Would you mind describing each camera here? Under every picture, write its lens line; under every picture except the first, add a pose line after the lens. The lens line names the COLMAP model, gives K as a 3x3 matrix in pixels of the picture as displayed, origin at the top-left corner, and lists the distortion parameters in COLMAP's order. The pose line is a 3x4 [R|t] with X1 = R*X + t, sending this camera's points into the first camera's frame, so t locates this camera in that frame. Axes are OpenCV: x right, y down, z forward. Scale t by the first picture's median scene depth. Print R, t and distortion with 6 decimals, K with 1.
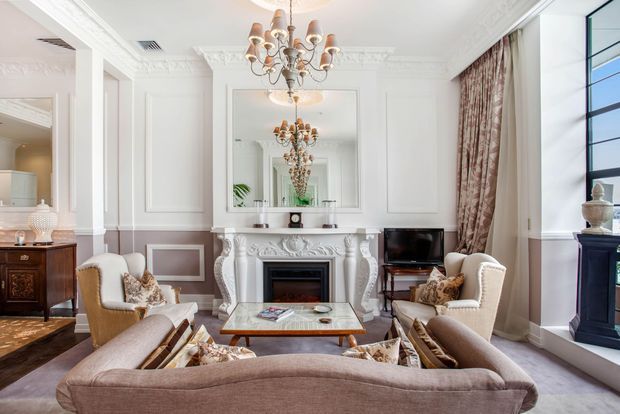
lens RADIAL K [[323.2, 0, 313.2], [0, 323.2, 214.2], [0, 0, 1]] dist [-0.039473, 0.001305]
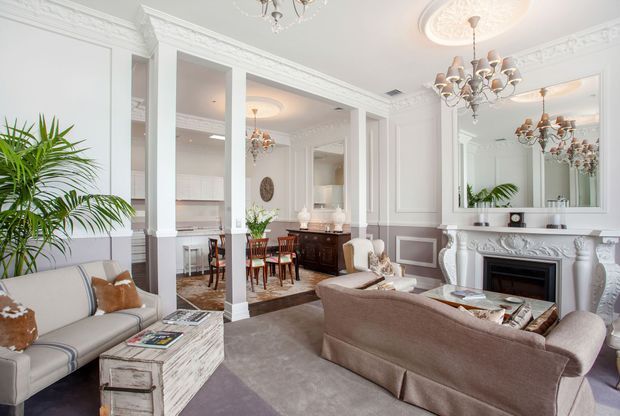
lens RADIAL K [[320.9, 0, 312.0], [0, 320.9, 212.8], [0, 0, 1]] dist [-0.003924, -0.000322]
pose [[0.650437, -0.001364, -0.759559, 0.309665], [-0.001963, 0.999992, -0.003477, 0.000357], [0.759558, 0.003753, 0.650429, -0.183547]]
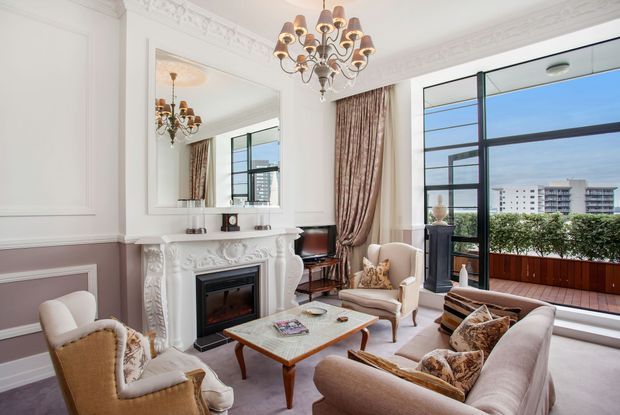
lens RADIAL K [[315.8, 0, 307.4], [0, 315.8, 208.8], [0, 0, 1]] dist [-0.038188, 0.001119]
pose [[0.700252, -0.004326, 0.713882, -0.526543], [0.006283, 0.999980, -0.000103, -0.017022], [-0.713868, 0.004557, 0.700266, 0.260970]]
